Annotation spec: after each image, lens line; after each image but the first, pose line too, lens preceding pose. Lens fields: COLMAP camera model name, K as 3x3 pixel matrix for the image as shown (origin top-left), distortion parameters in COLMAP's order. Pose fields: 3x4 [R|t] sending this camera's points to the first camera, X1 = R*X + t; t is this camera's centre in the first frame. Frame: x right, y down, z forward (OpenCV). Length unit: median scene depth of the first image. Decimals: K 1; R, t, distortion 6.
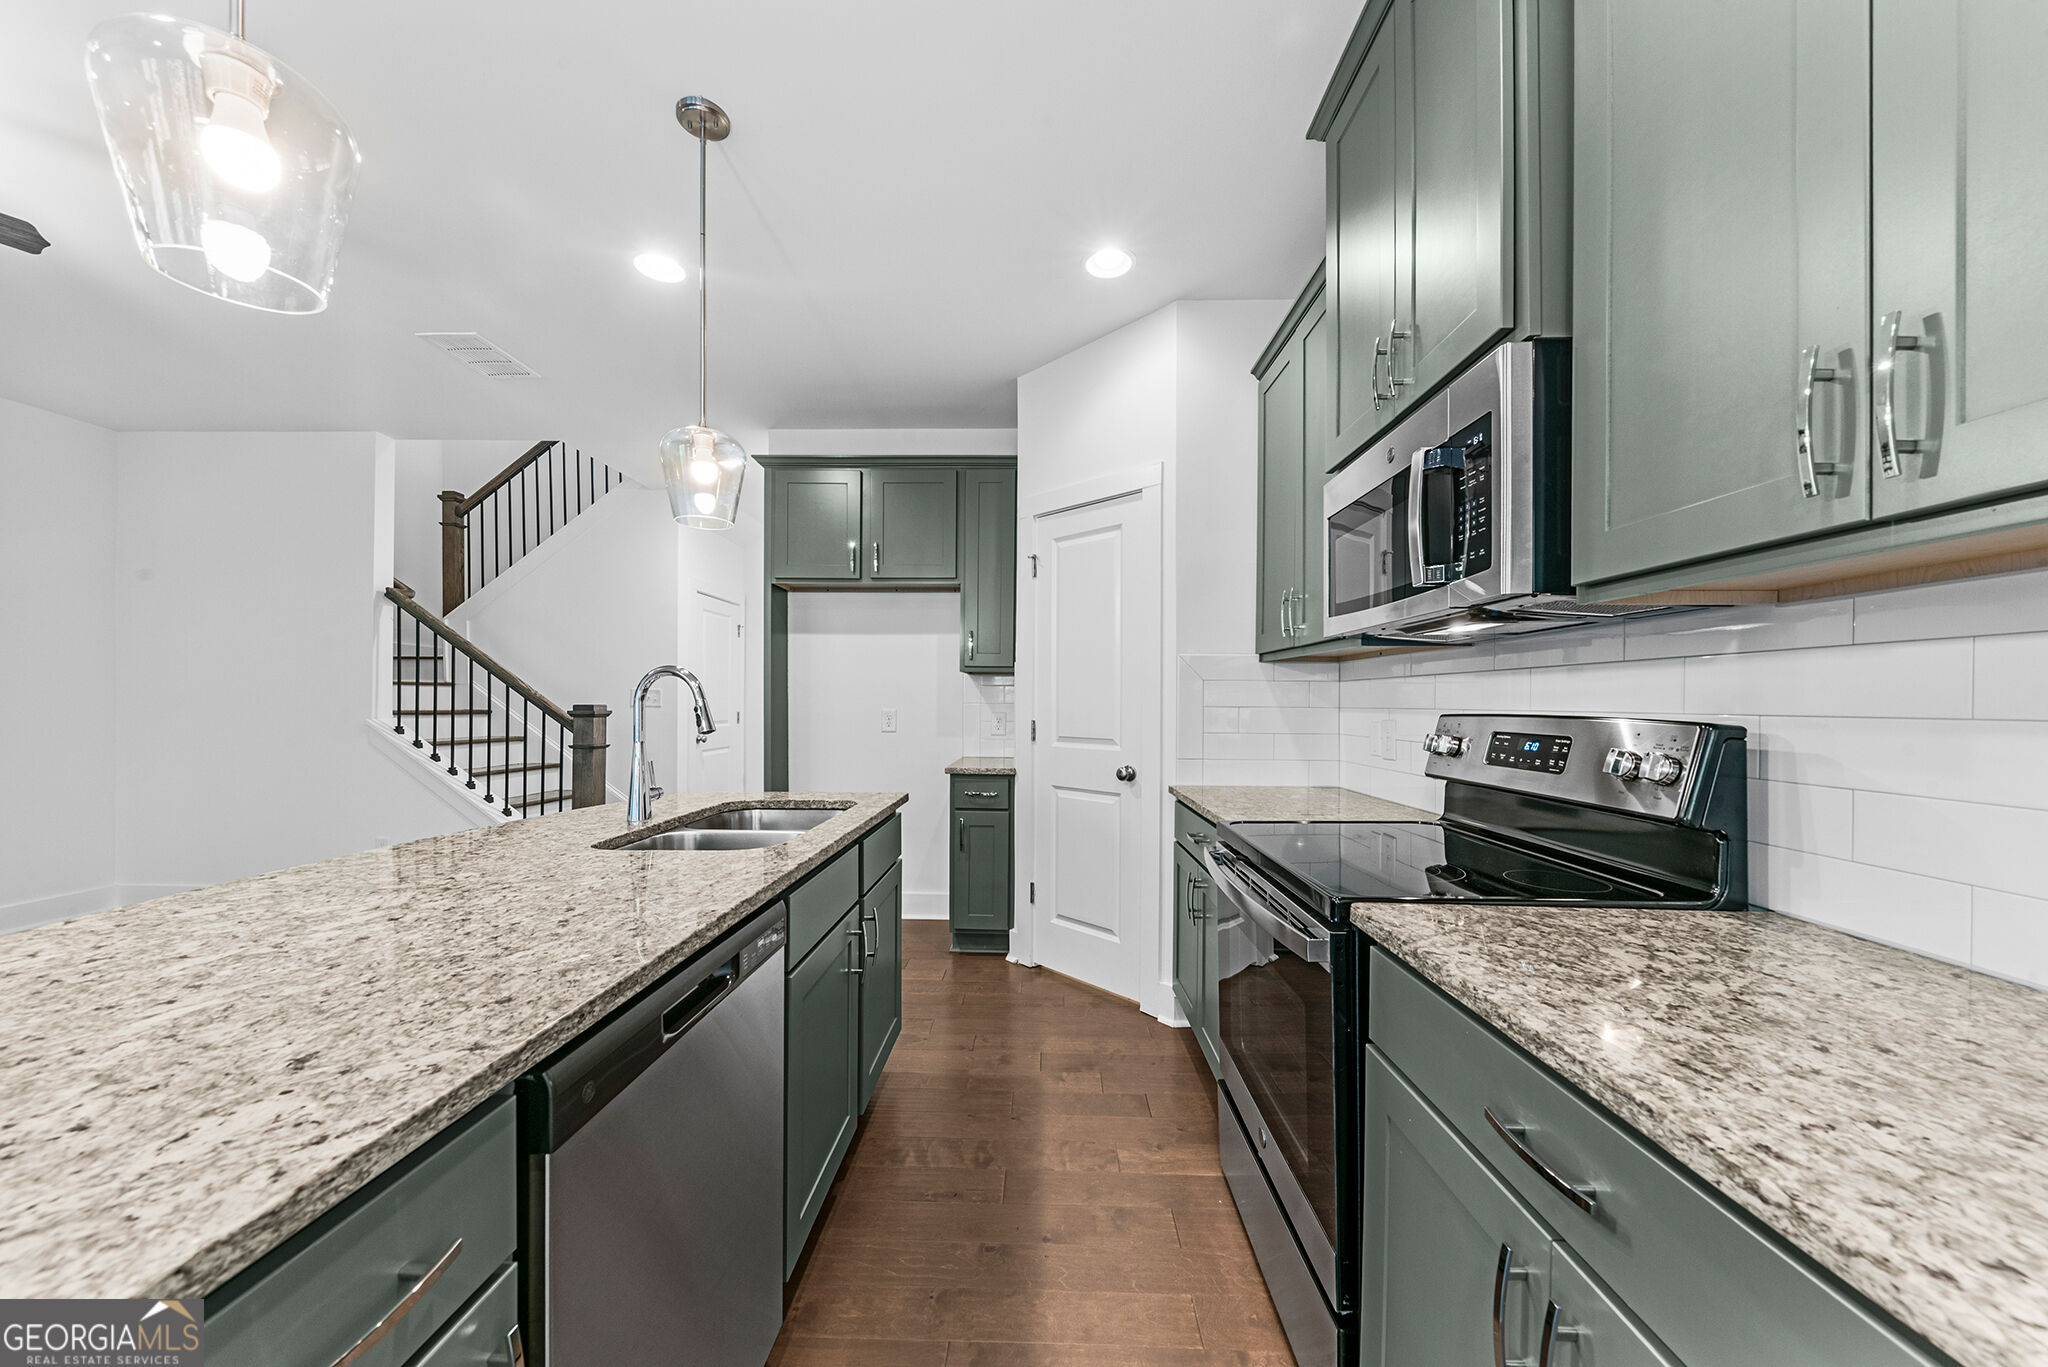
lens RADIAL K [[725.2, 0, 1032.2], [0, 725.2, 708.8], [0, 0, 1]] dist [0.048357, -0.000074]
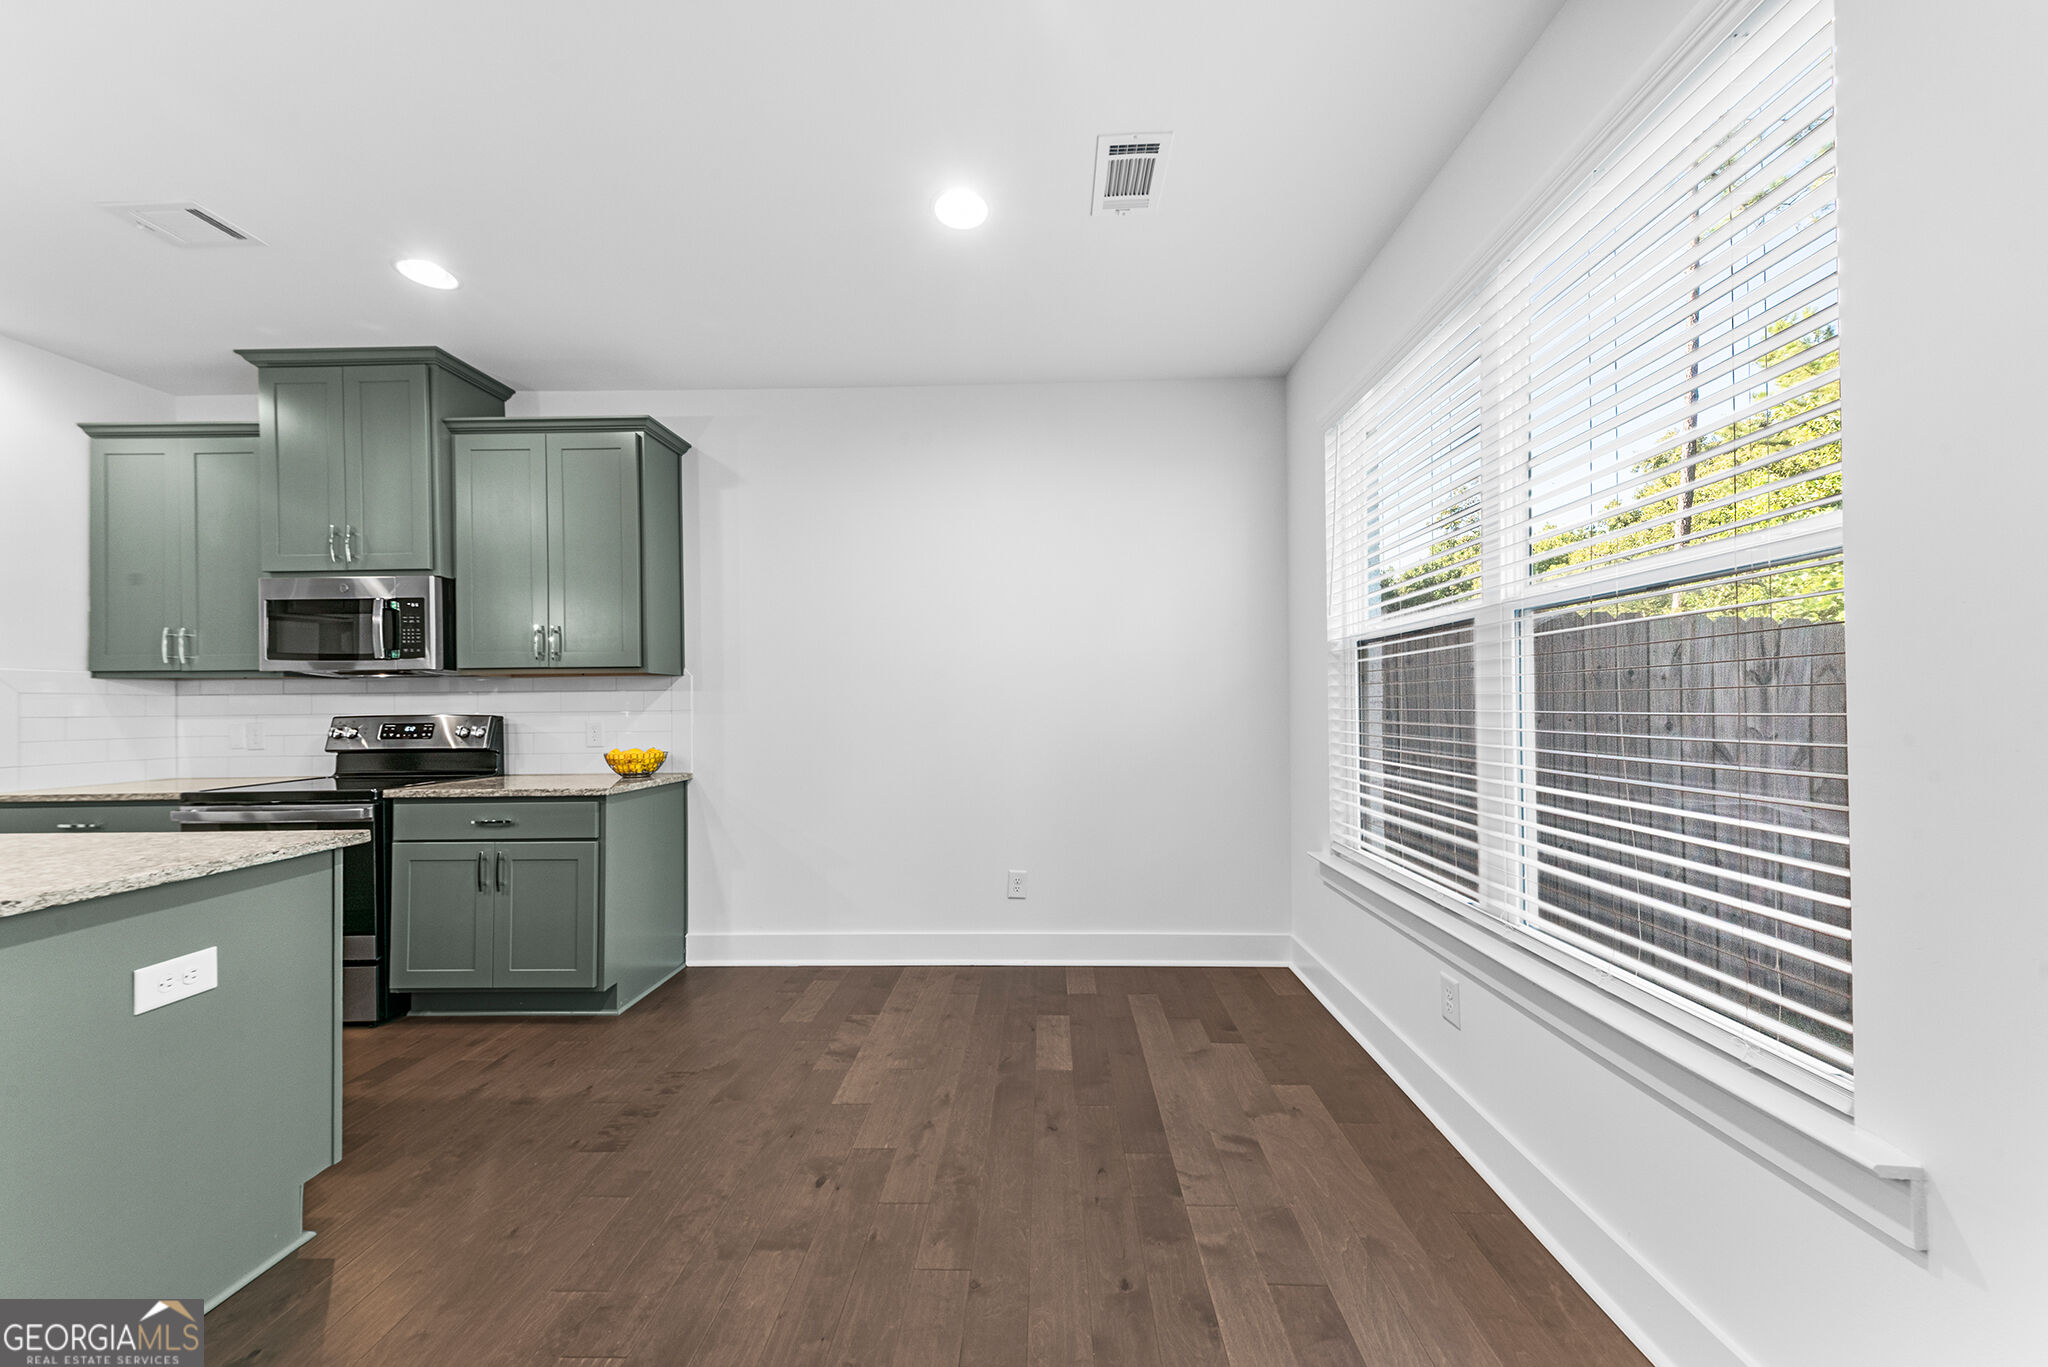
lens RADIAL K [[689.2, 0, 1027.8], [0, 689.2, 695.7], [0, 0, 1]] dist [0.032570, -0.009024]
pose [[0.007474, 0.008697, 0.999934, -1.325767], [0.017944, 0.999800, -0.008830, 0.000962], [-0.999811, 0.018009, 0.007317, -0.814913]]
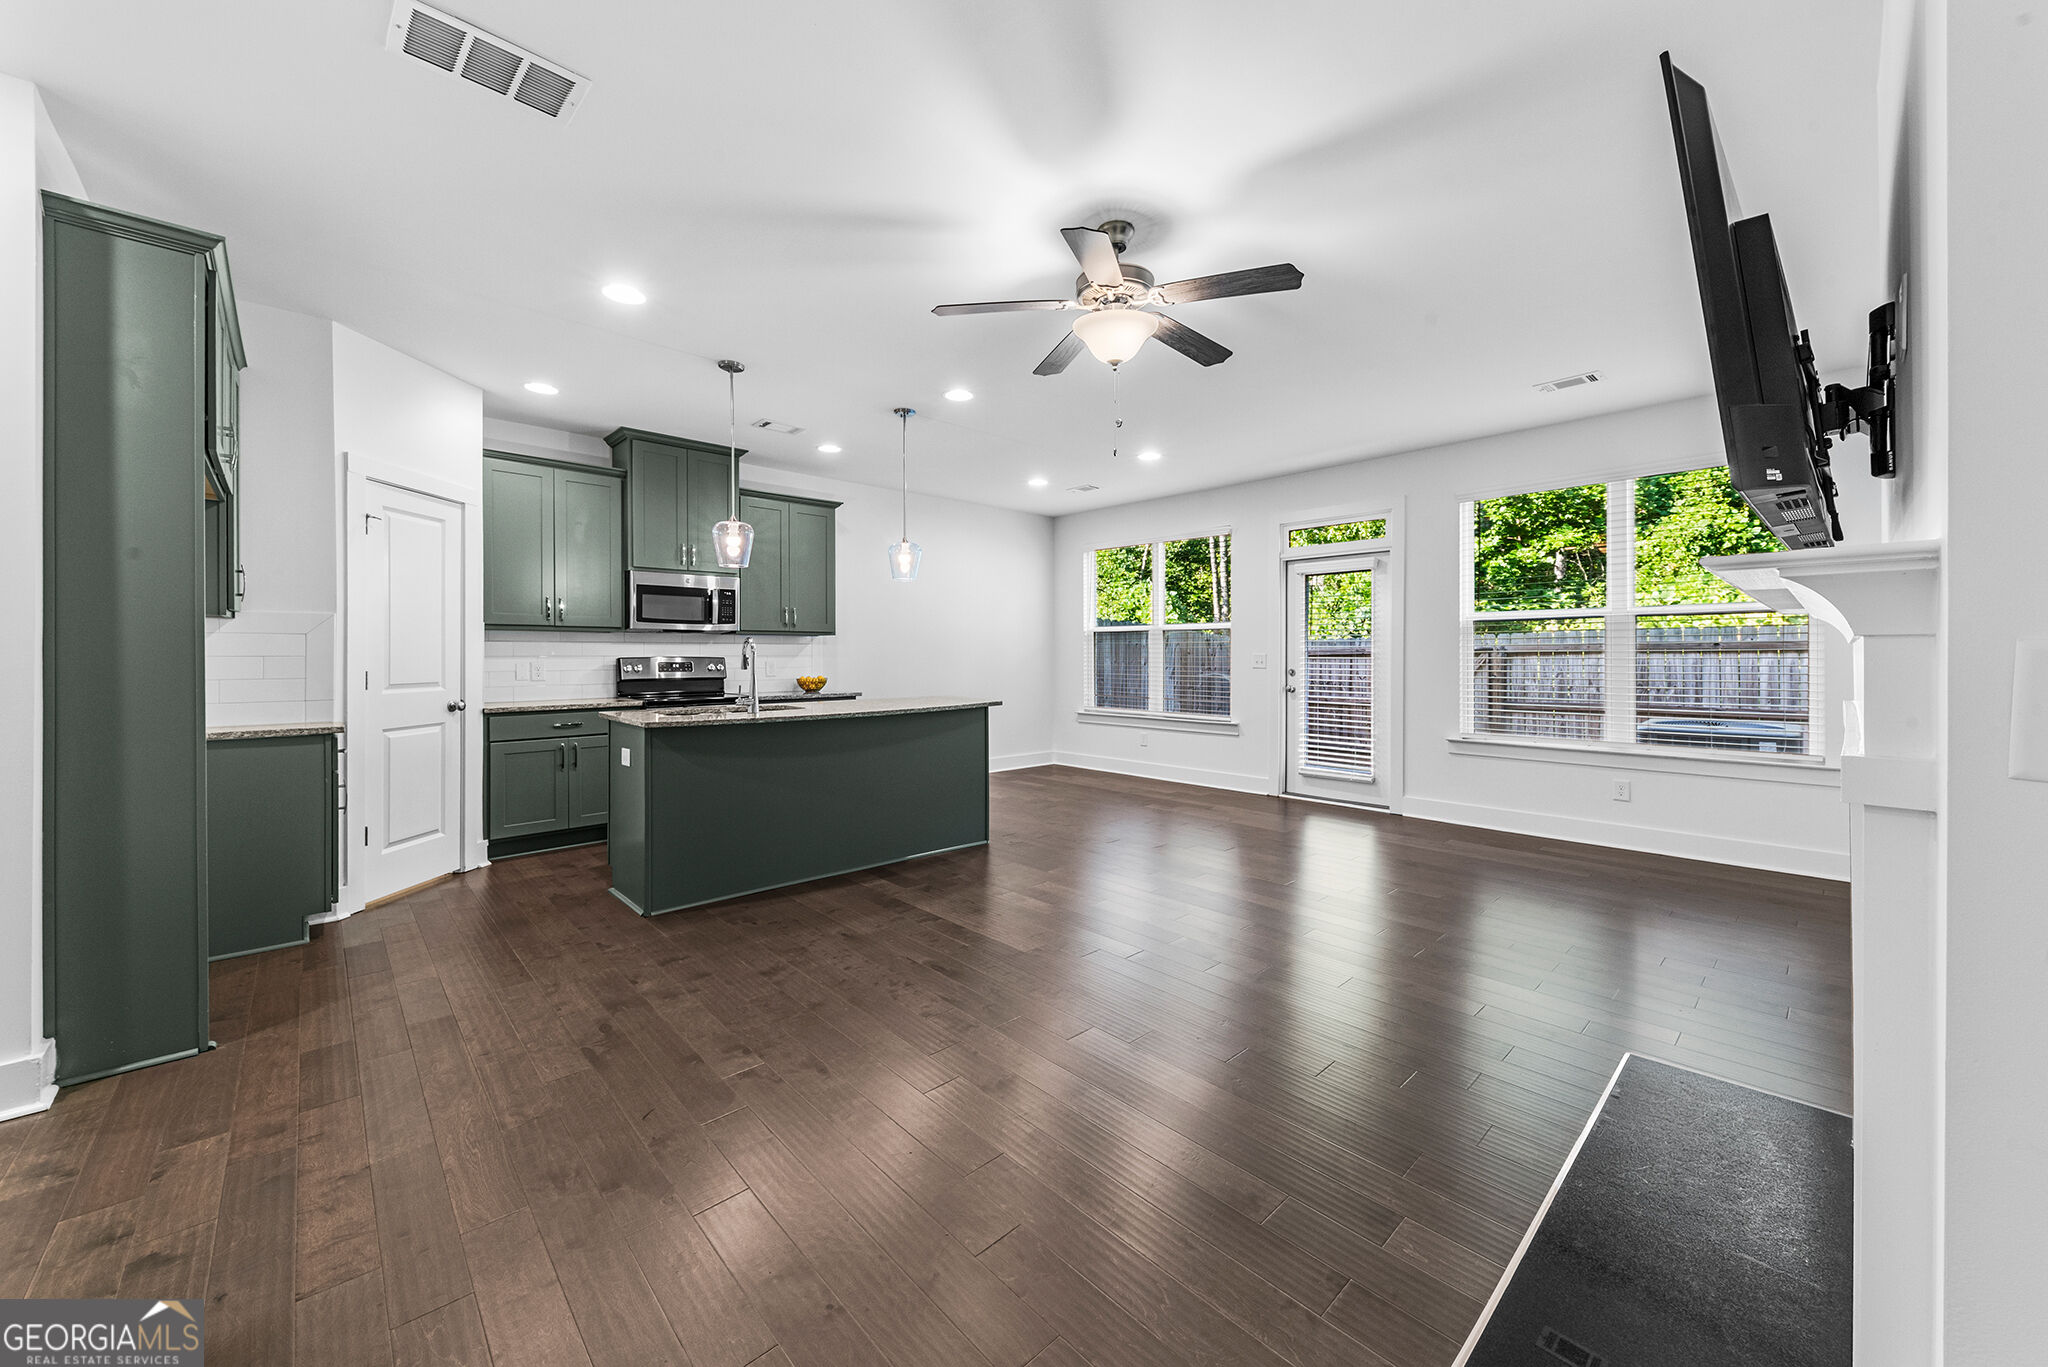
lens RADIAL K [[759.4, 0, 1026.5], [0, 759.4, 648.0], [0, 0, 1]] dist [0.000750, -0.000035]
pose [[-0.698080, 0.001595, 0.716018, -2.889706], [0.003344, 0.999994, 0.001032, -0.030332], [-0.716012, 0.003115, -0.698081, 2.166889]]
